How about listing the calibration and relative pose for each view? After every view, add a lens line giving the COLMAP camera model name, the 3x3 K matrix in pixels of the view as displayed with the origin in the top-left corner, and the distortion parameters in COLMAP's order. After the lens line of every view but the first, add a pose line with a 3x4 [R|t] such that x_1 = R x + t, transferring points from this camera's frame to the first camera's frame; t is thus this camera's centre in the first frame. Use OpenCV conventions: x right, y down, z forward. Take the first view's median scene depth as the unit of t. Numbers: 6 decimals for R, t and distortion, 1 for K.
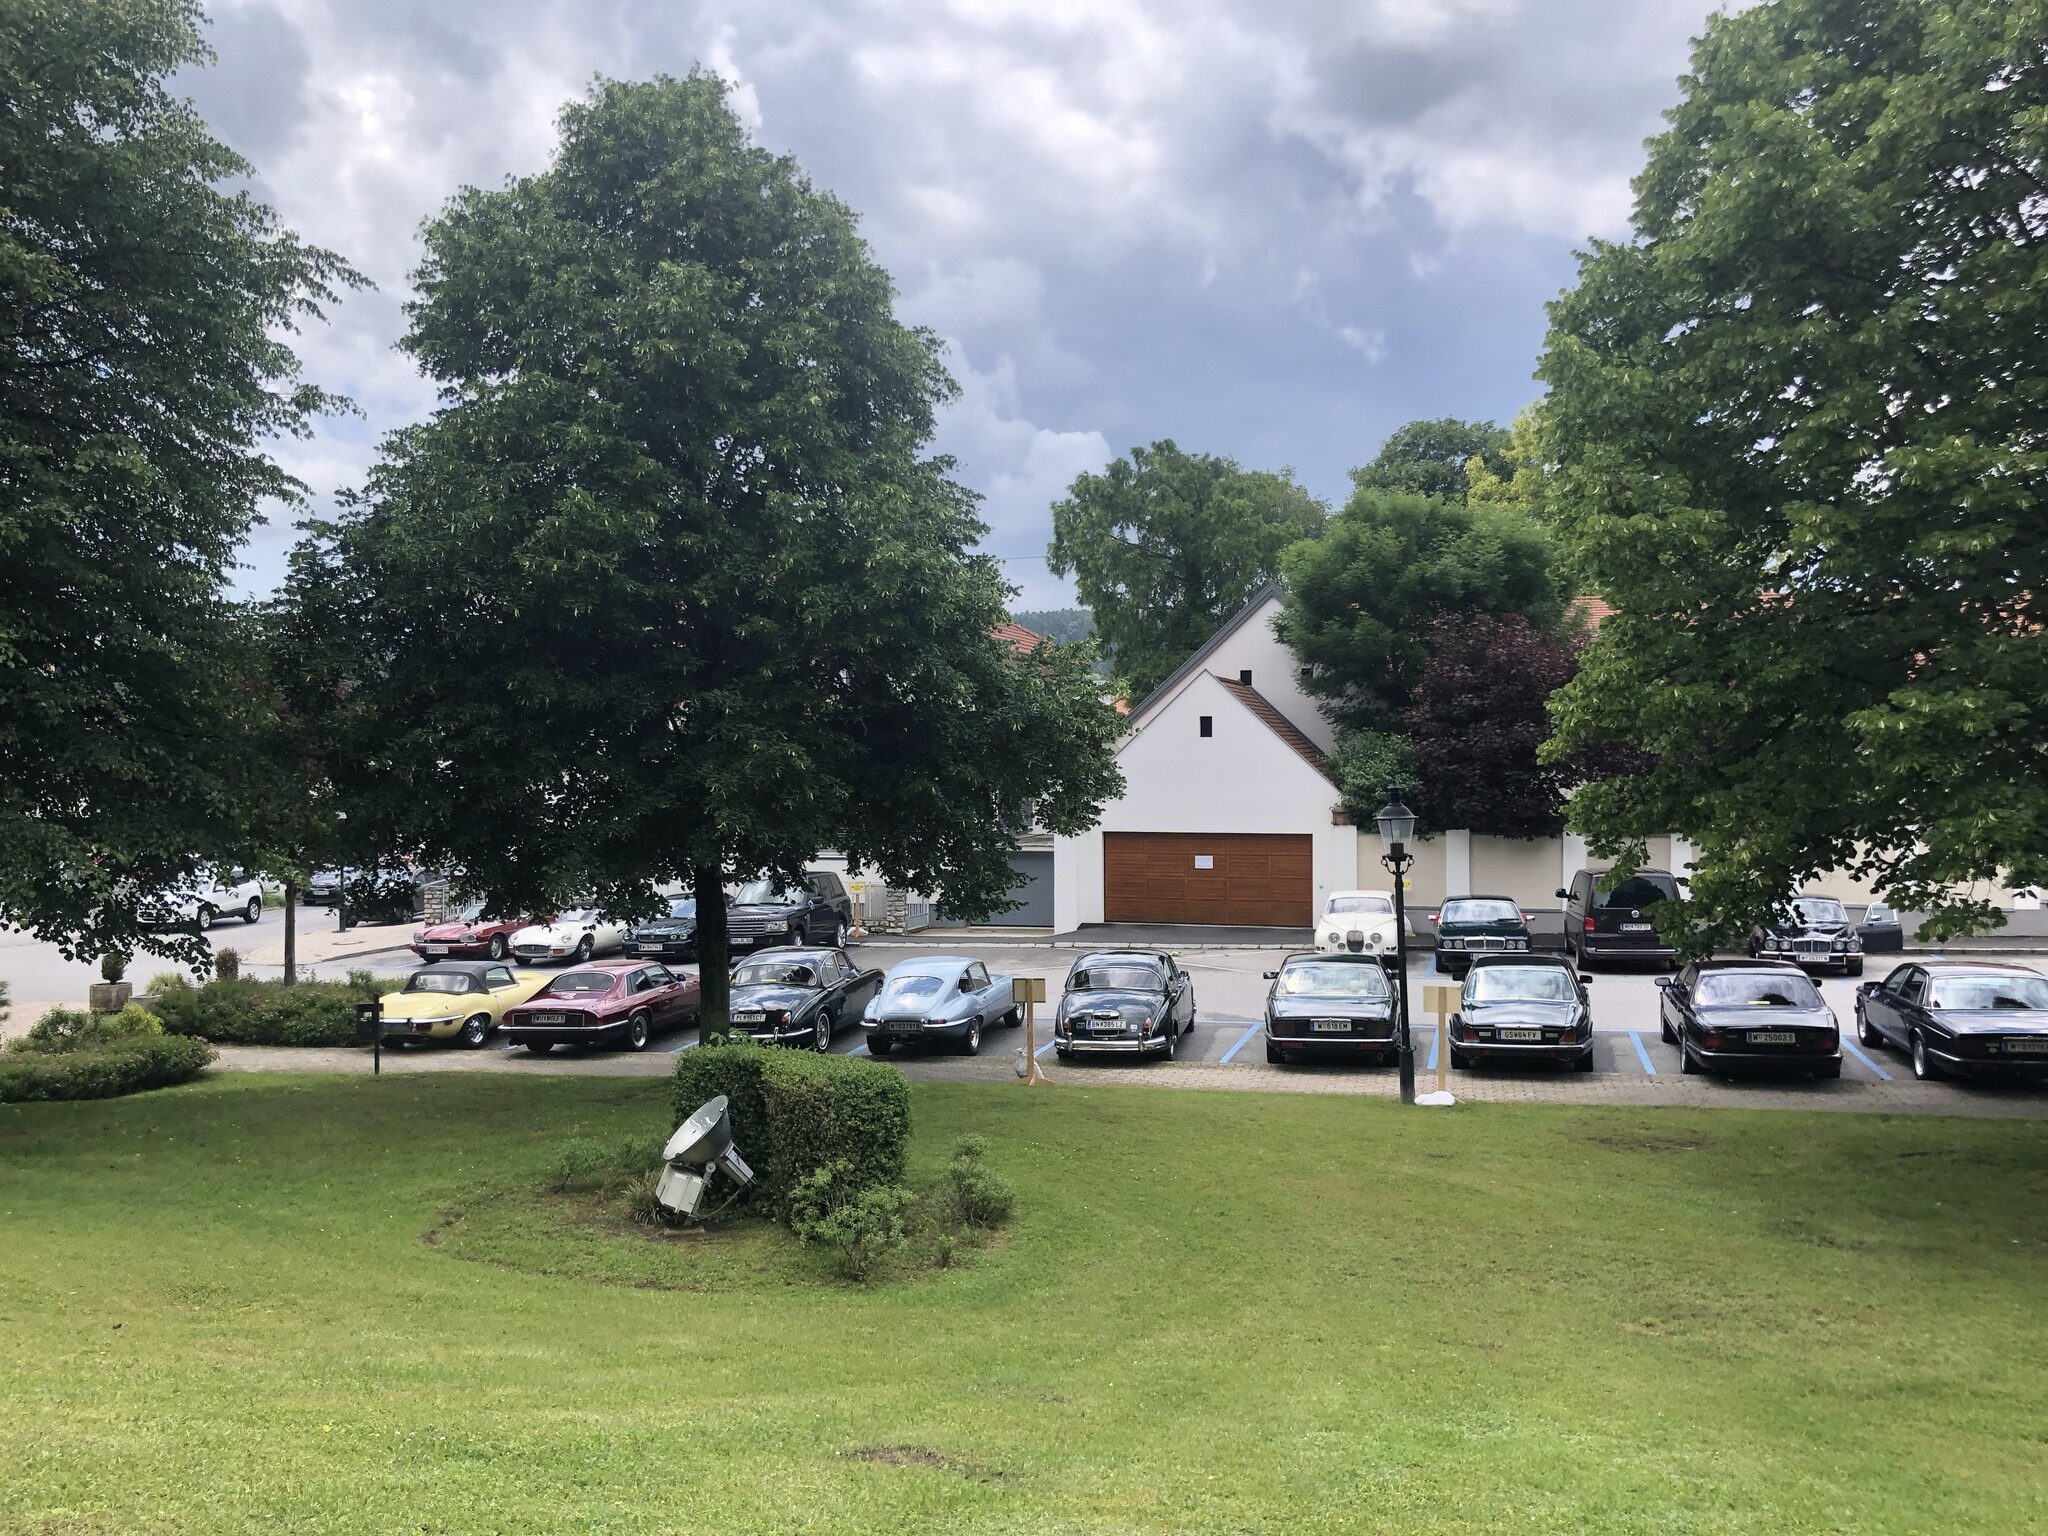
lens RADIAL K [[1693.4, 0, 1002.2], [0, 1693.4, 762.6], [0, 0, 1]] dist [0.009724, -0.007616]
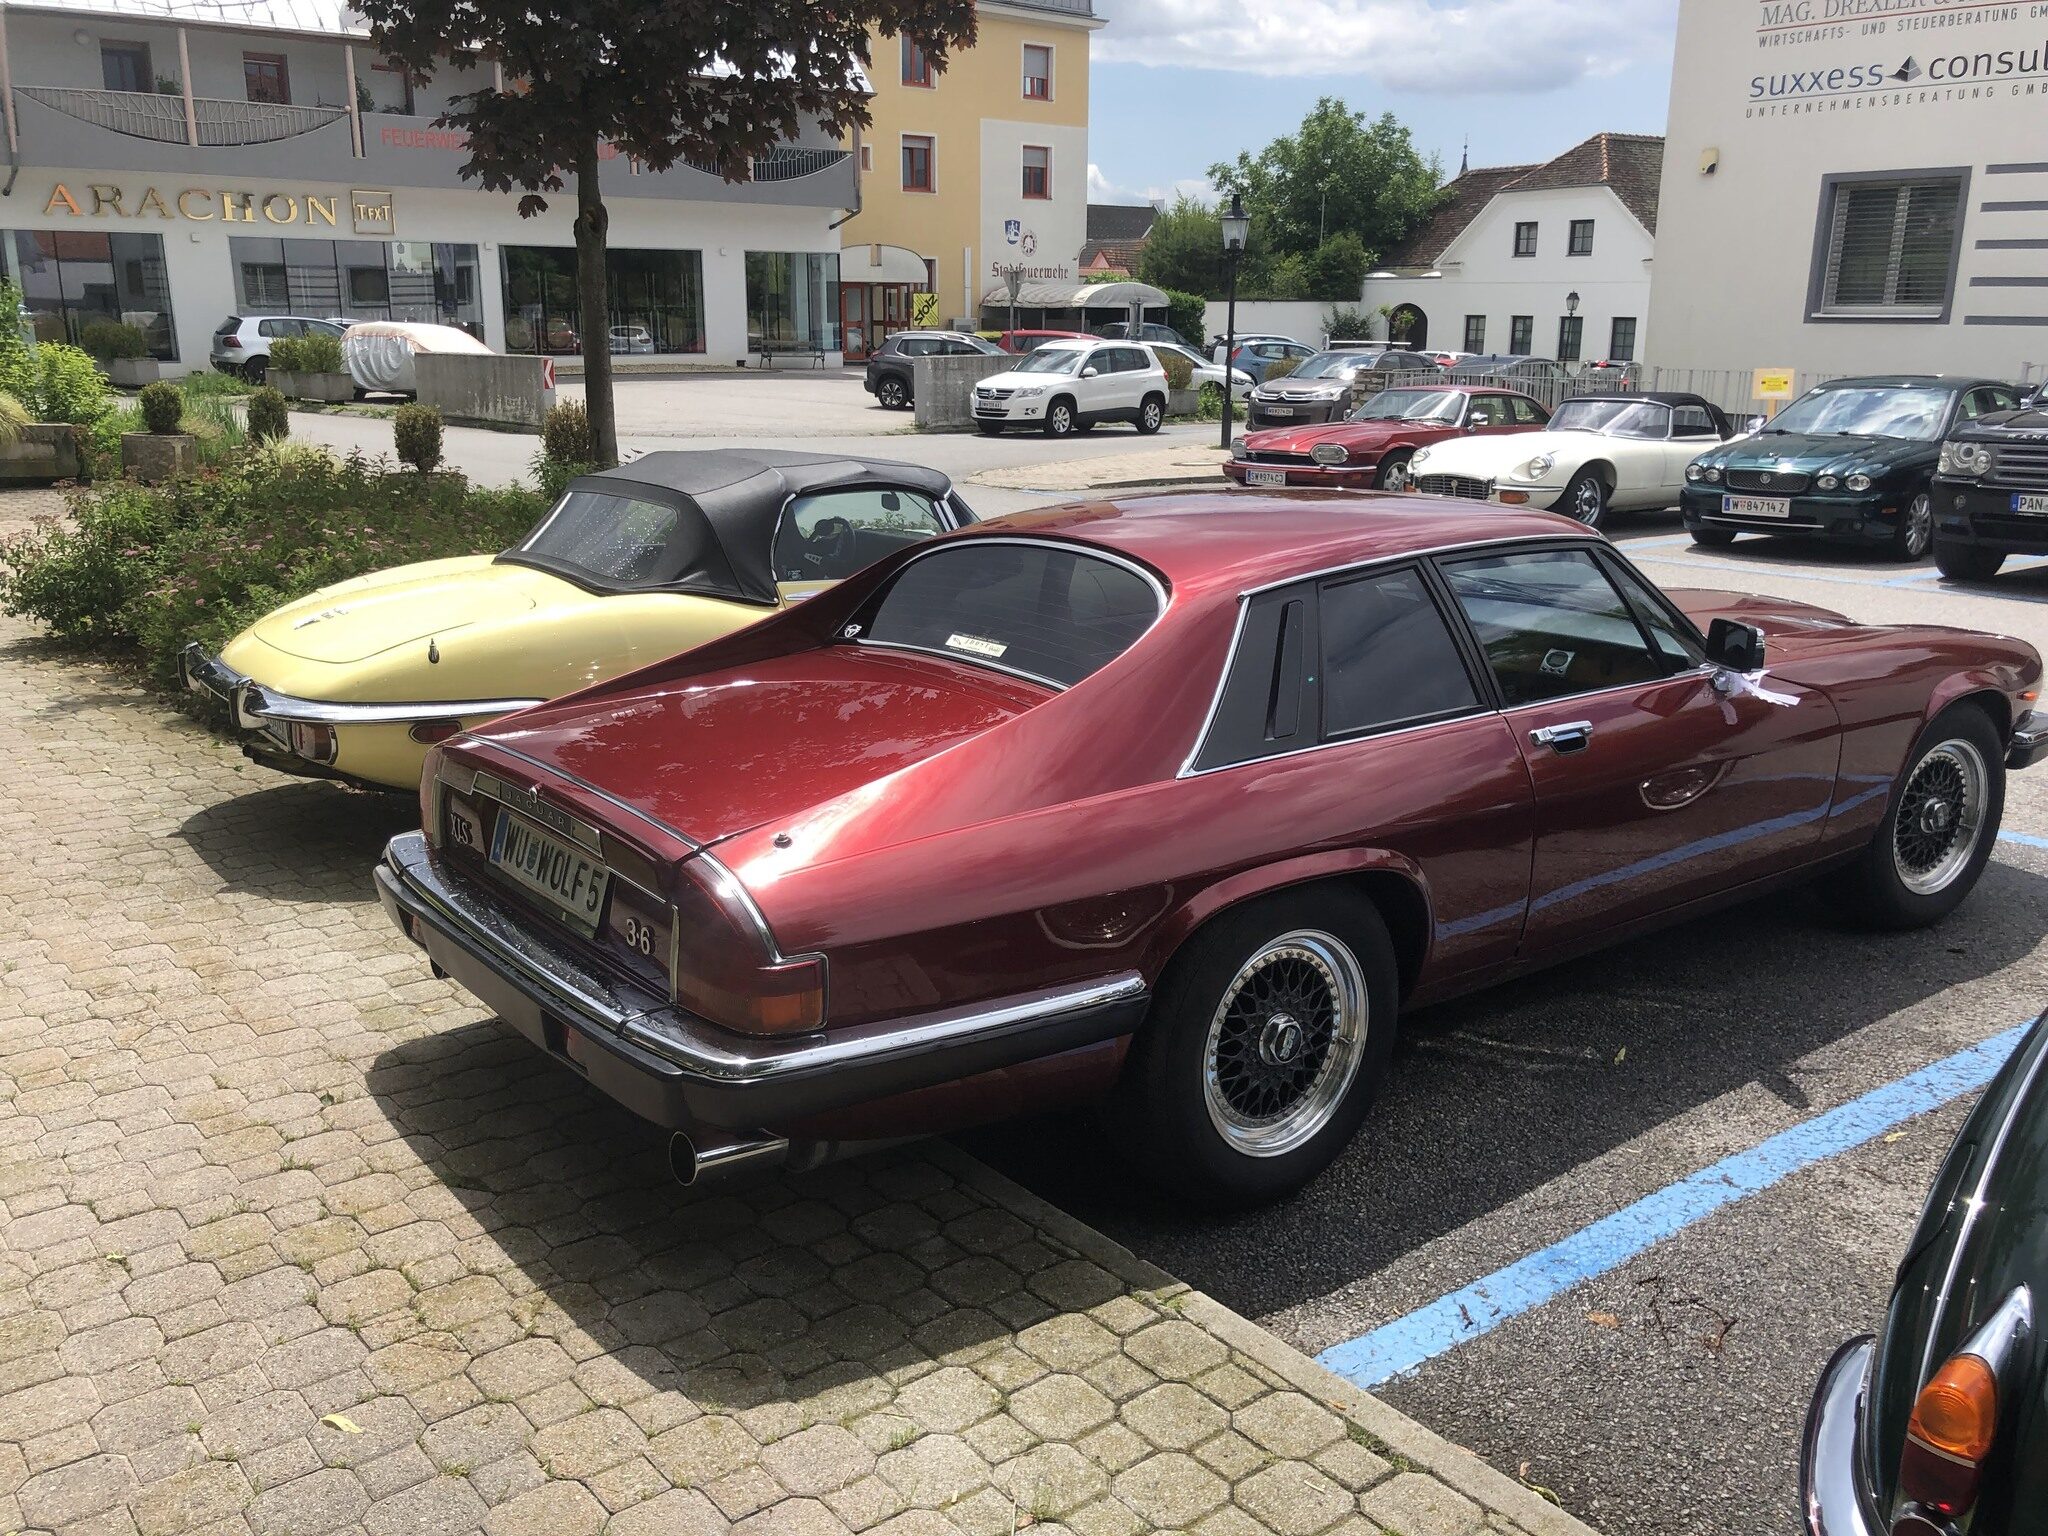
lens RADIAL K [[1697.5, 0, 1037.8], [0, 1697.5, 754.3], [0, 0, 1]] dist [0.052185, -0.079621]
pose [[0.797172, 0.162818, -0.581384, -0.124484], [-0.017525, 0.968785, 0.247280, 0.083560], [0.603498, -0.186936, 0.775142, 0.704638]]
